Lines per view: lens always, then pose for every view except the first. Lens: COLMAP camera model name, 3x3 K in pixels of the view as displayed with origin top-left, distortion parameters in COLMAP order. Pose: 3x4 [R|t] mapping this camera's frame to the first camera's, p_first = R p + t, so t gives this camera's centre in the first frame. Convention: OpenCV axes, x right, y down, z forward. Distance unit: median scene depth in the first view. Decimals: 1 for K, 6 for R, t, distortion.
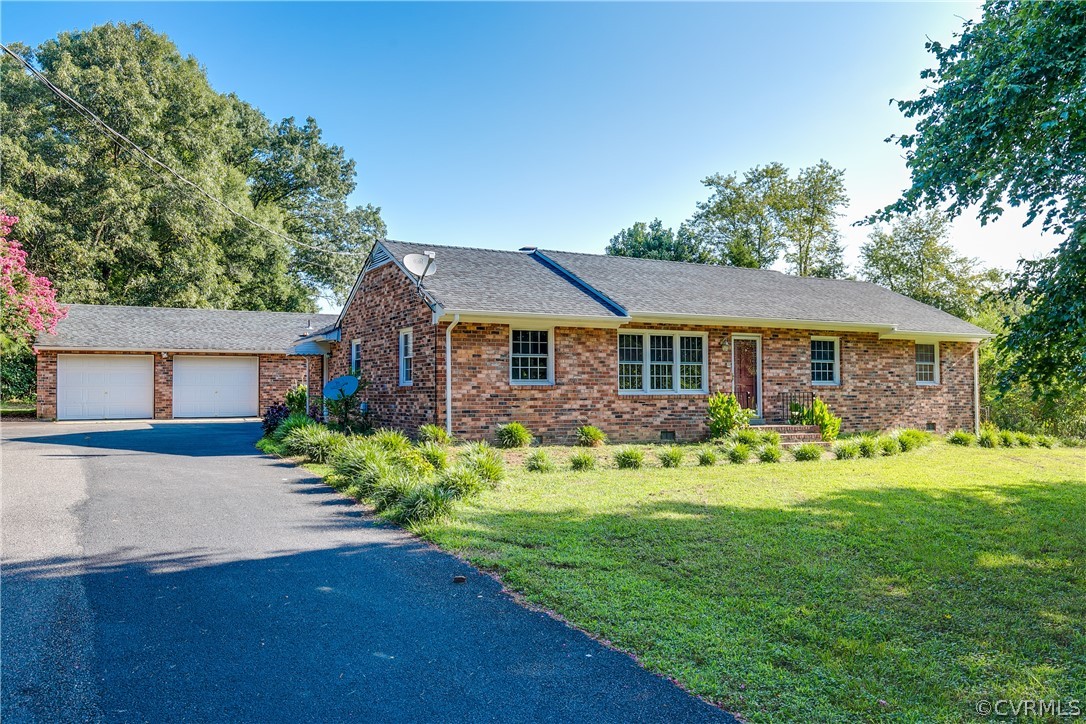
lens RADIAL K [[856.5, 0, 543.3], [0, 856.5, 365.3], [0, 0, 1]] dist [0.004305, -0.004934]
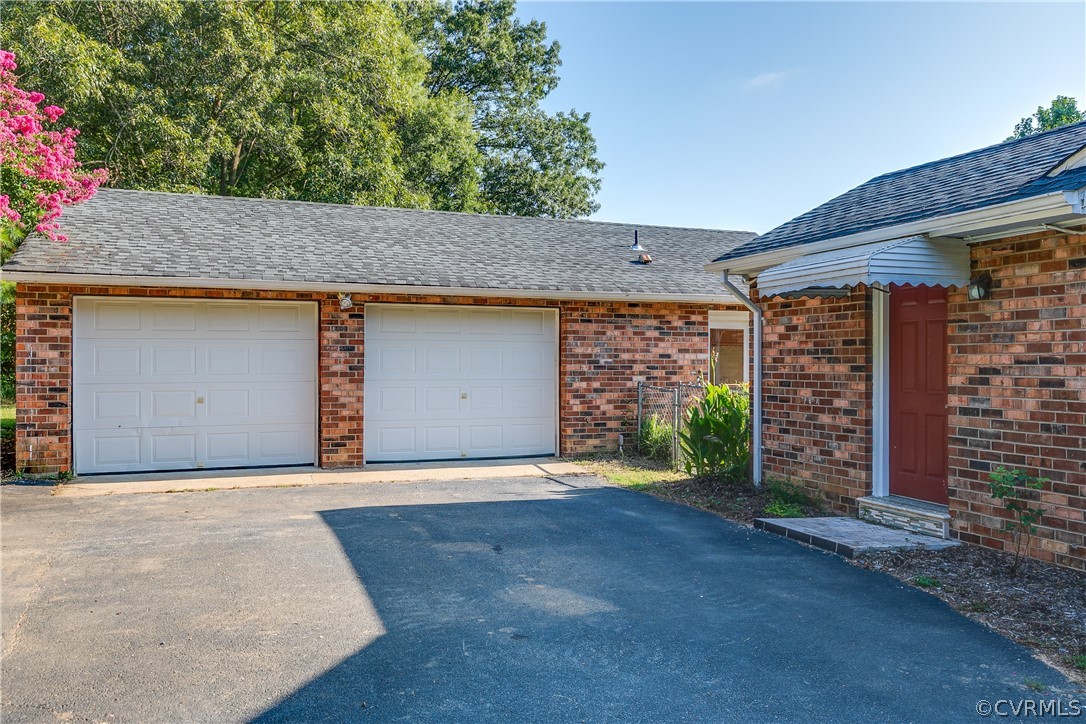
lens RADIAL K [[843.0, 0, 543.1], [0, 843.0, 359.7], [0, 0, 1]] dist [-0.001964, 0.002407]
pose [[0.992121, 0.006520, -0.125112, -0.285762], [-0.002856, 0.999562, 0.029440, 0.002402], [0.125249, -0.028851, 0.991706, 0.593147]]
